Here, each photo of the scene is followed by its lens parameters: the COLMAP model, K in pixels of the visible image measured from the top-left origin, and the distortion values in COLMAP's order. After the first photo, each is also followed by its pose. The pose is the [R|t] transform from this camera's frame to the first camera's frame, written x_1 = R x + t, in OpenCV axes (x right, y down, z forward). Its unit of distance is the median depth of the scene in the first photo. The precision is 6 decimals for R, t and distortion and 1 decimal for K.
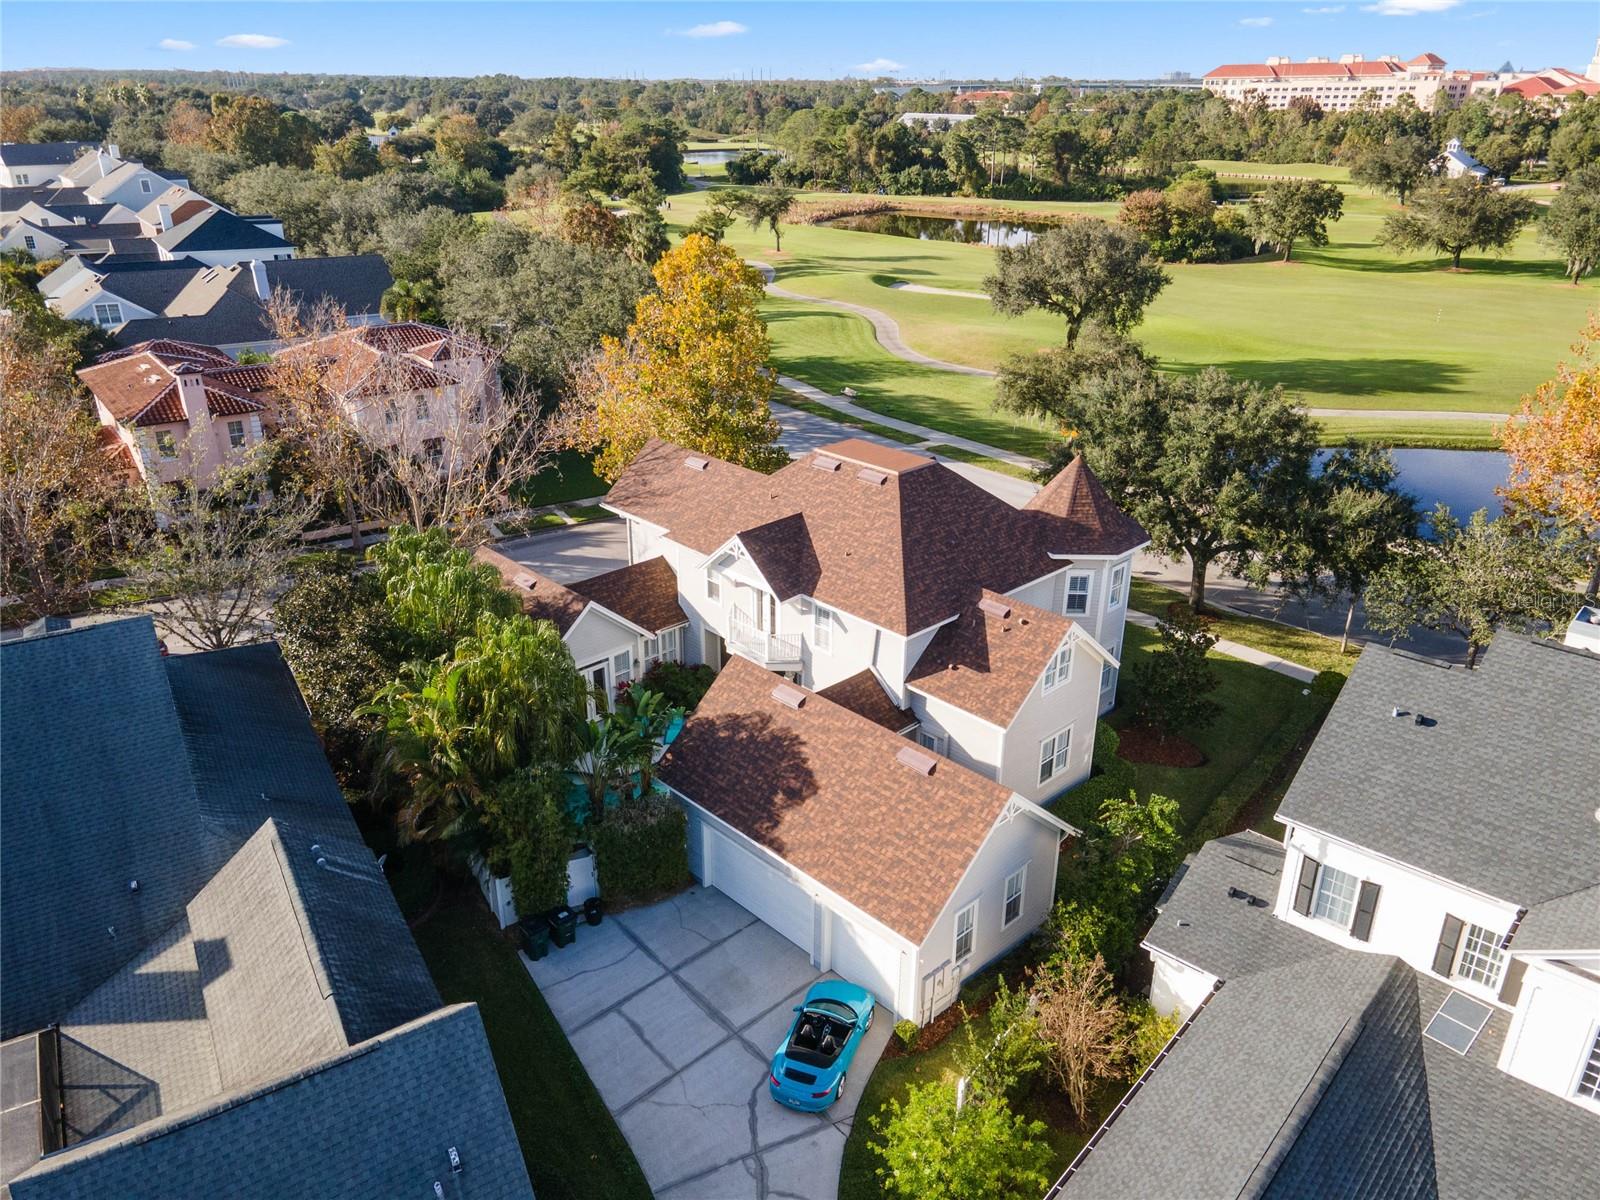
lens RADIAL K [[1163.1, 0, 800.0], [0, 1163.1, 600.0], [0, 0, 1]] dist [-0.000552, 0.067303]
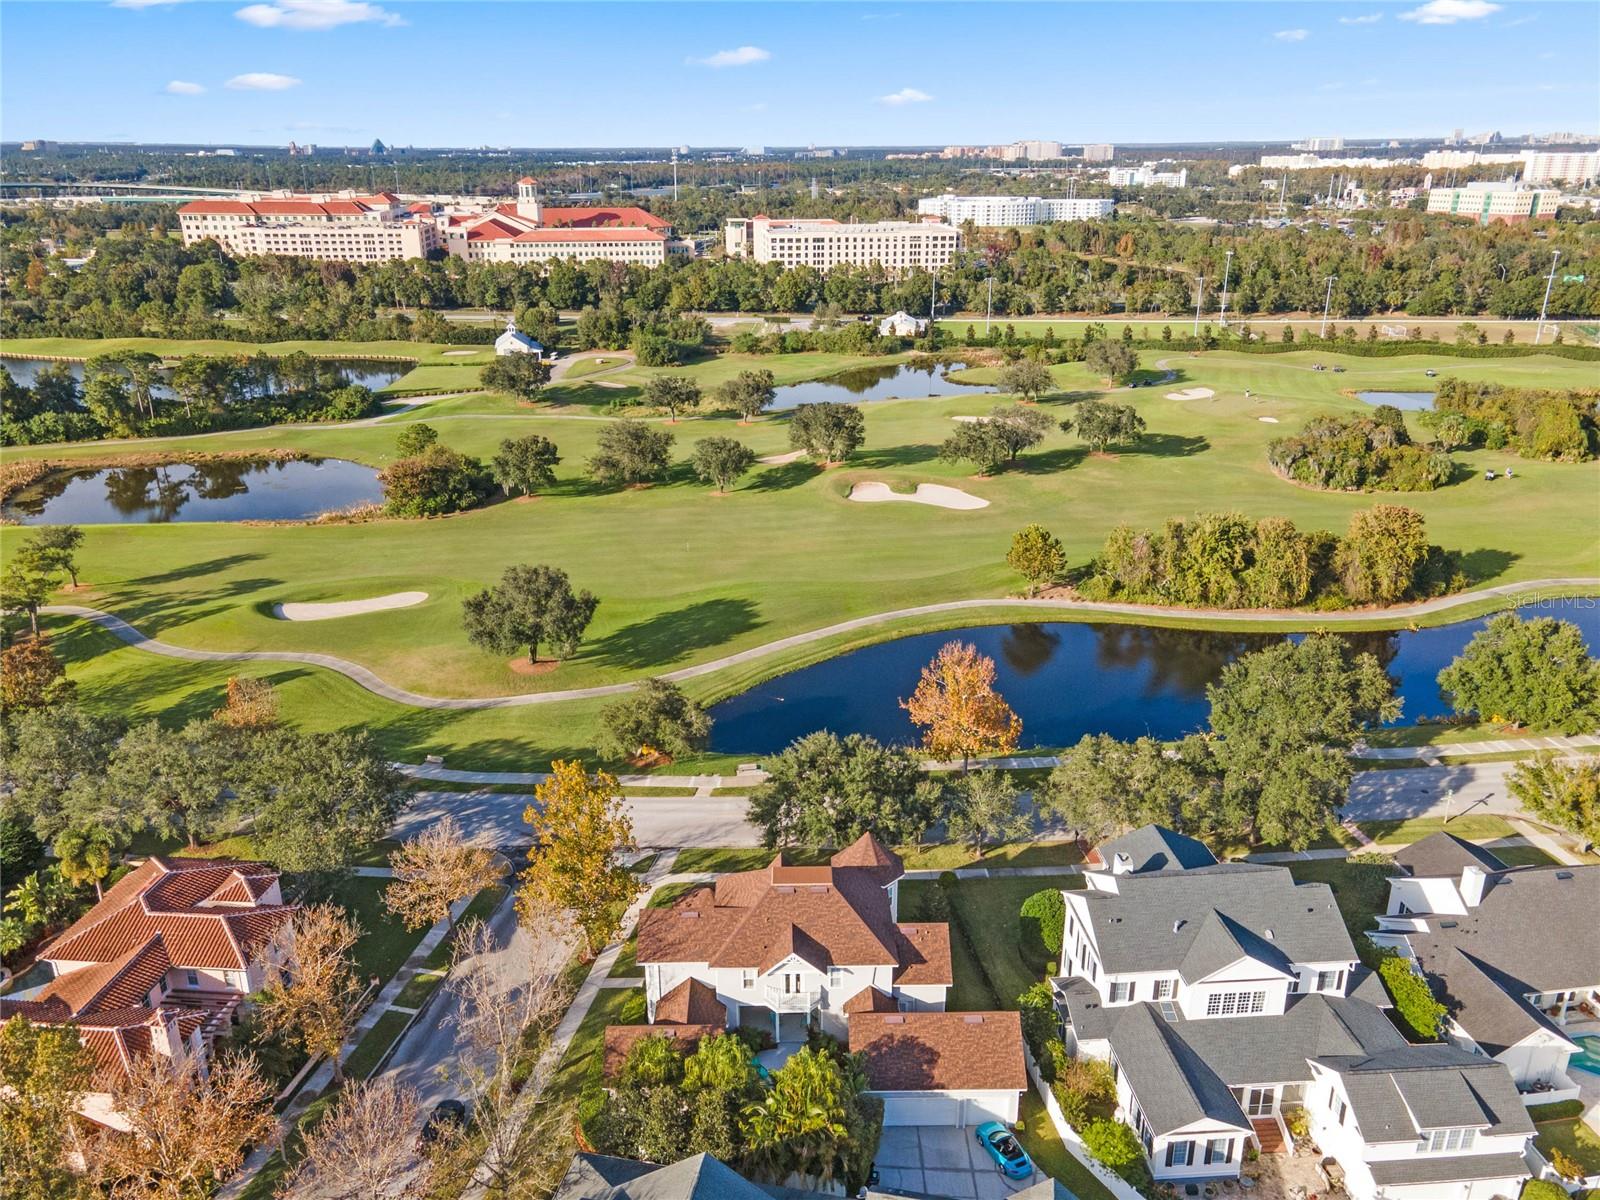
lens RADIAL K [[1163.1, 0, 800.0], [0, 1163.1, 600.0], [0, 0, 1]] dist [-0.000552, 0.067303]
pose [[0.687150, -0.262075, 0.677600, -1.114483], [0.304741, 0.950628, 0.058638, -0.671913], [-0.659514, 0.166200, 0.733089, -0.466718]]
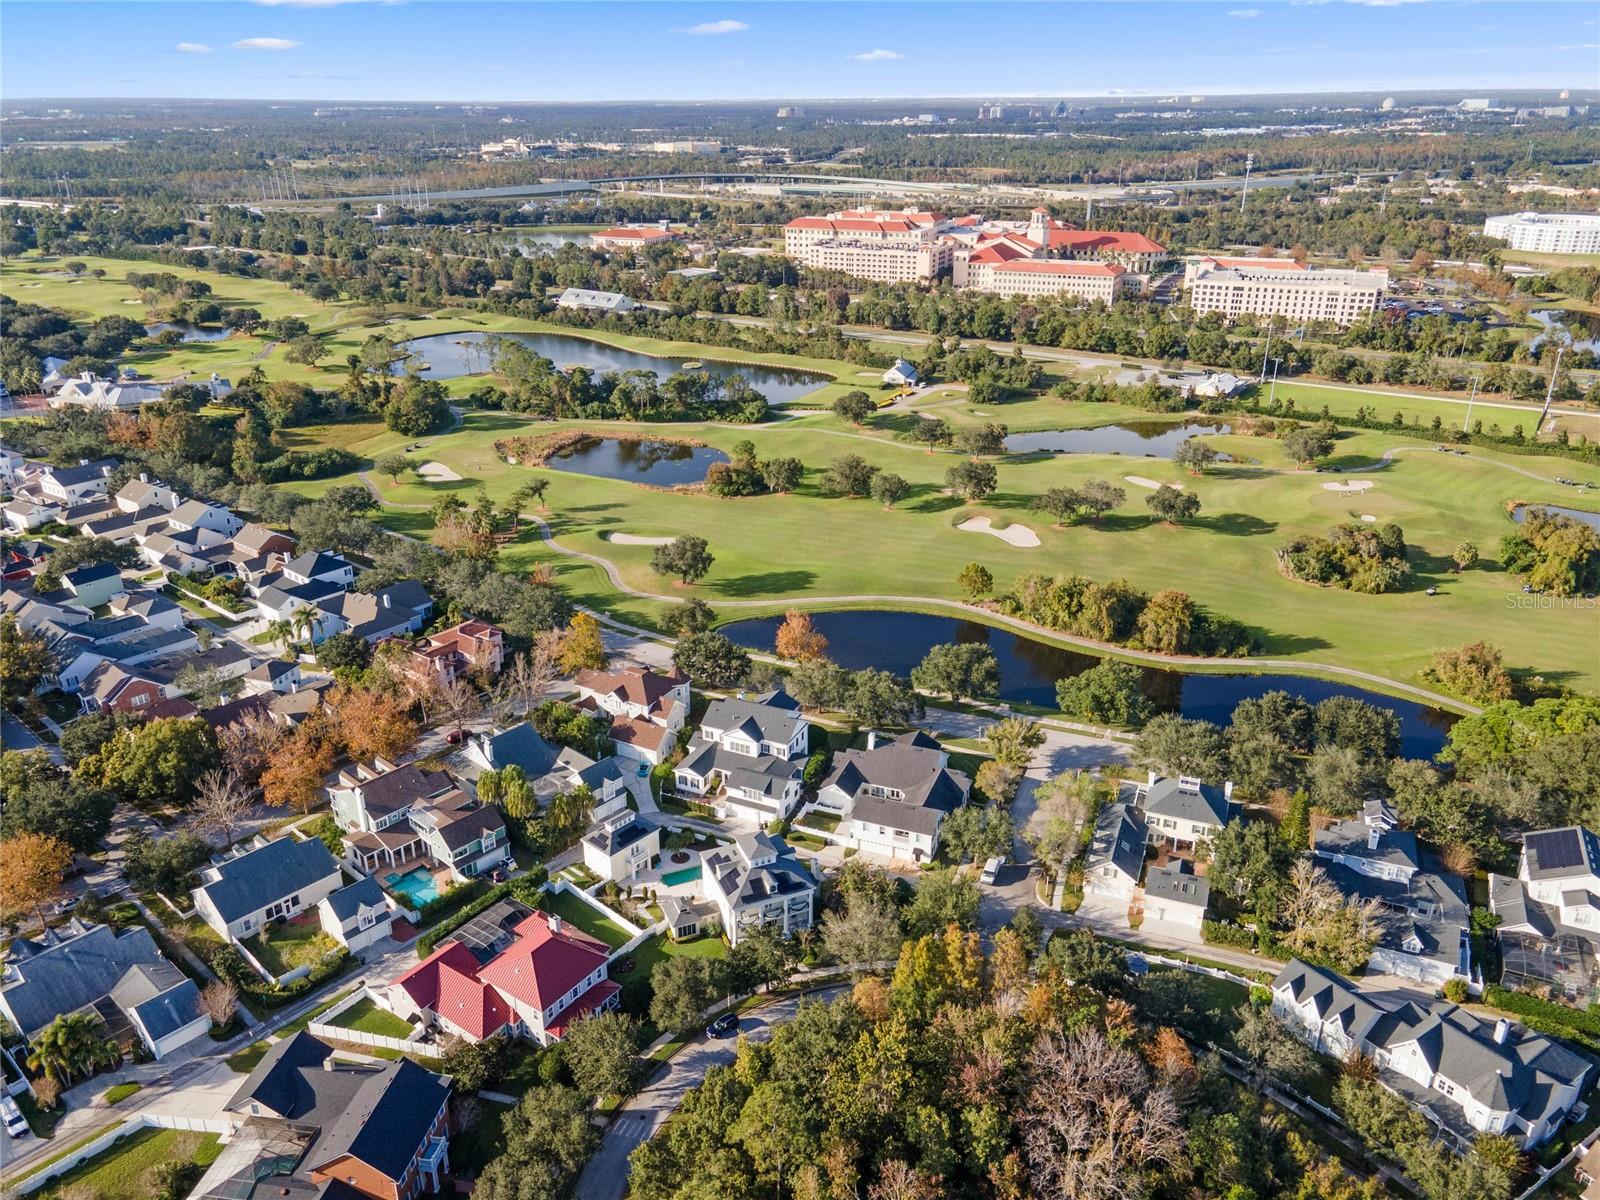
lens RADIAL K [[1088.5, 0, 800.0], [0, 1088.5, 600.0], [0, 0, 1]] dist [0.001015, 0.000392]
pose [[0.955876, -0.116047, 0.269877, -0.500680], [0.121818, 0.992541, -0.004674, -0.325362], [-0.267322, 0.037344, 0.962883, -3.813183]]
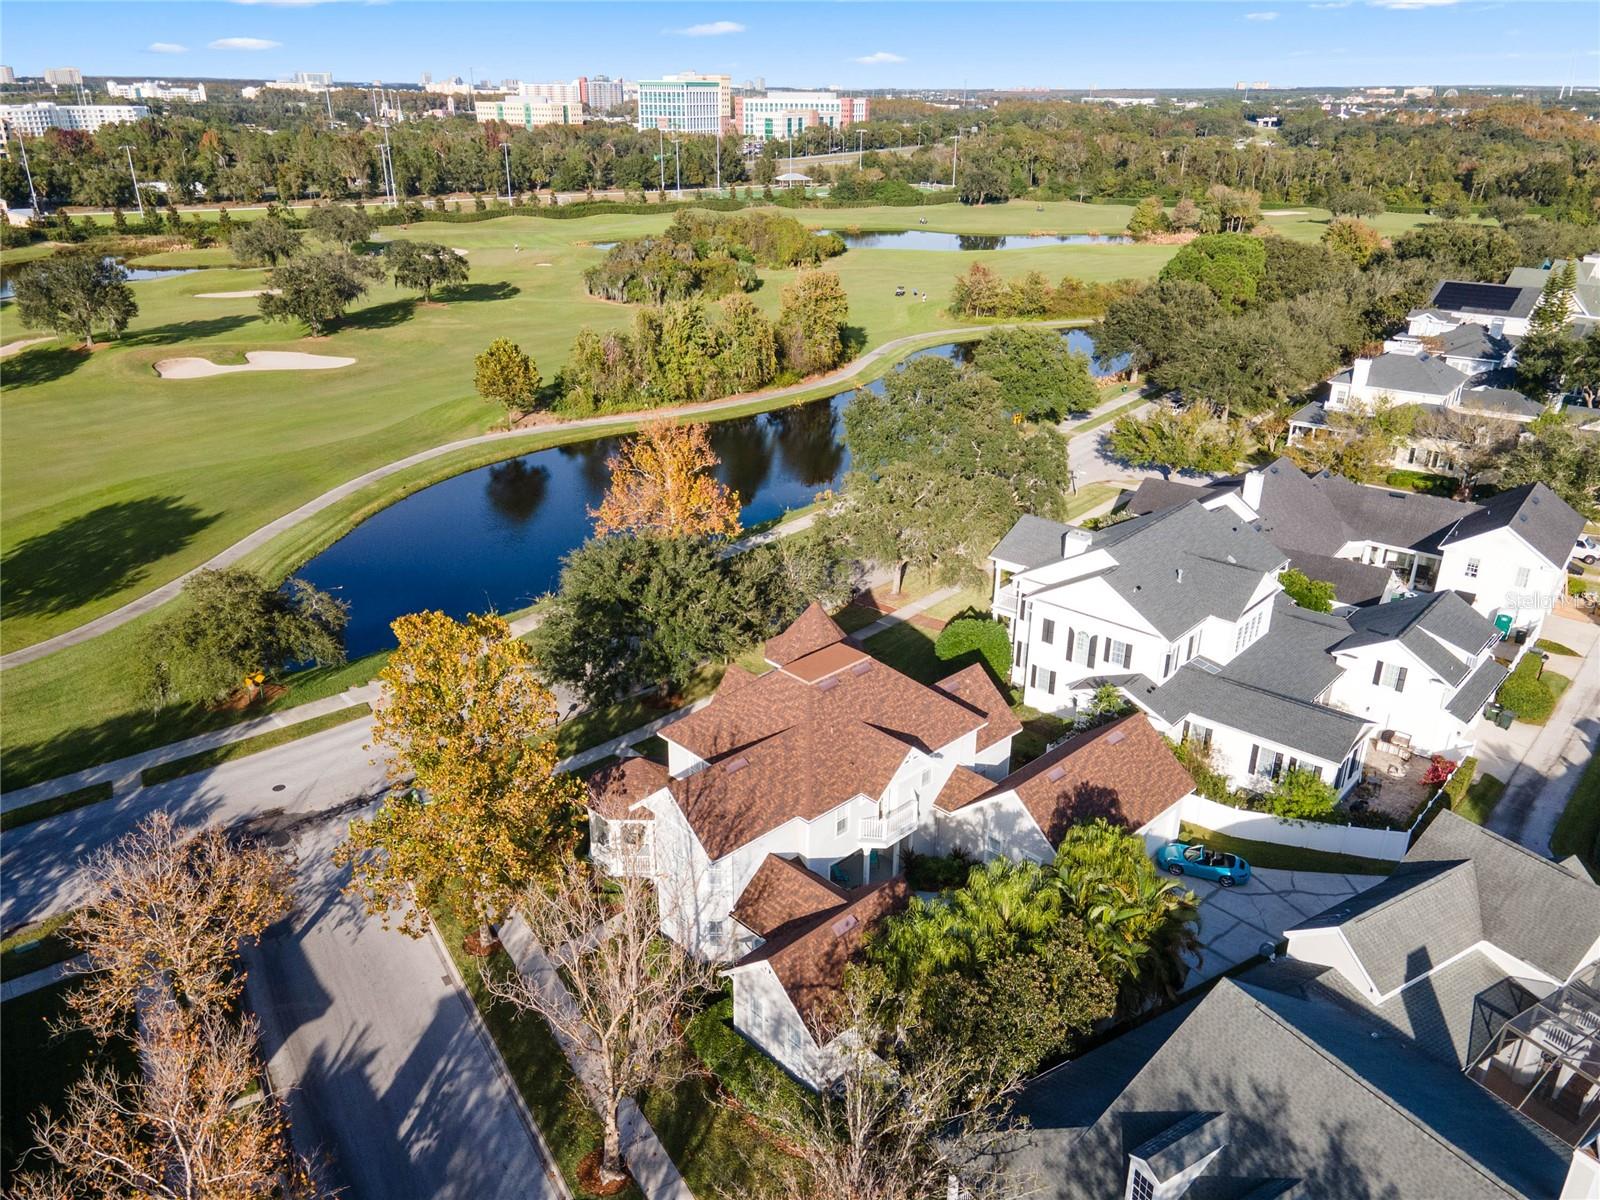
lens RADIAL K [[1163.1, 0, 800.0], [0, 1163.1, 600.0], [0, 0, 1]] dist [-0.000552, 0.067303]
pose [[0.008981, -0.404627, 0.914438, -1.107339], [0.409349, 0.835827, 0.365822, -0.677197], [-0.912334, 0.371039, 0.173140, 0.796921]]
